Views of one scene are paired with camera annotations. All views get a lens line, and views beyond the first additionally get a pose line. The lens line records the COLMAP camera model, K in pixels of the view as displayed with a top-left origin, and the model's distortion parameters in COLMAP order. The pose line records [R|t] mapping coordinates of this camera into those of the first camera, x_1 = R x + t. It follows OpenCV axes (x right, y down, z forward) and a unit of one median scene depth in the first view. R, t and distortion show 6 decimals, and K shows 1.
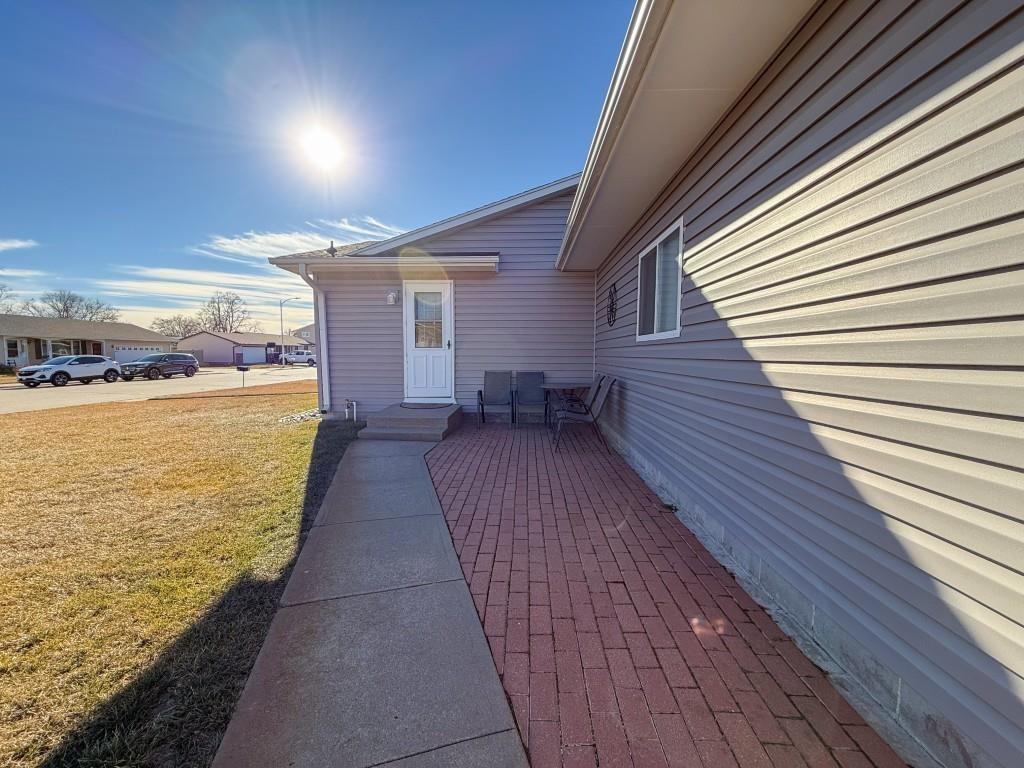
lens RADIAL K [[407.0, 0, 512.8], [0, 407.0, 384.8], [0, 0, 1]] dist [-0.001775, 0.000279]
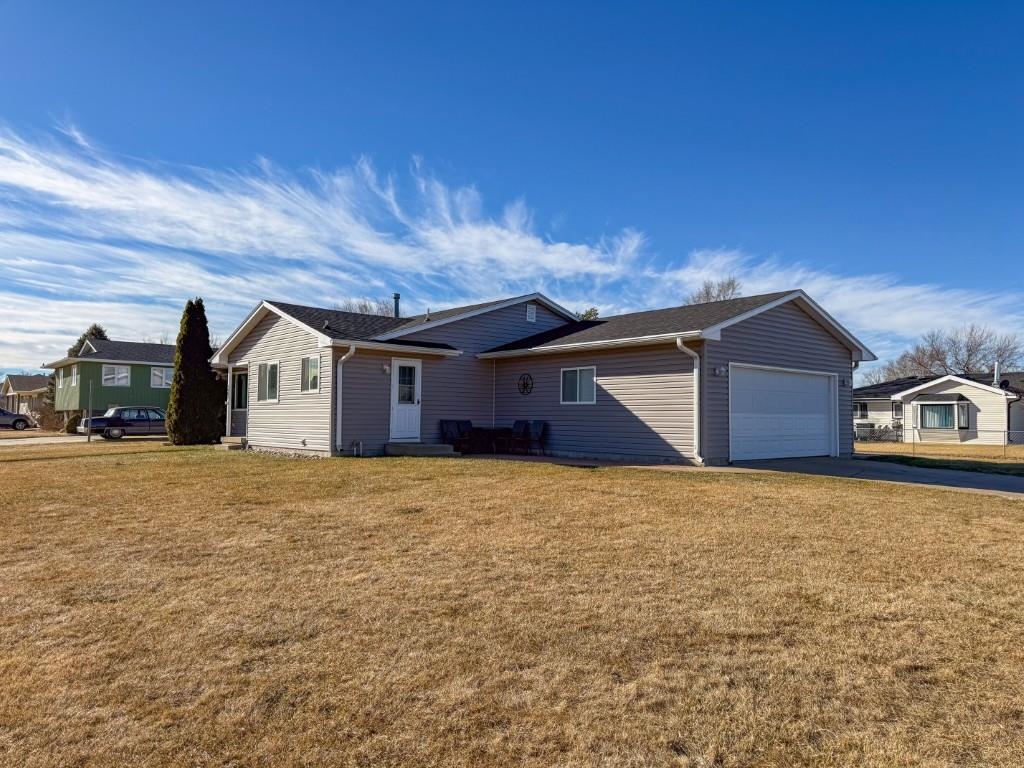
lens RADIAL K [[715.1, 0, 510.9], [0, 715.1, 386.0], [0, 0, 1]] dist [-0.003800, -0.001031]
pose [[0.726523, 0.040434, 0.685952, -1.705398], [0.042029, 0.993783, -0.103094, 0.126078], [-0.685856, 0.103730, 0.720307, -1.120205]]
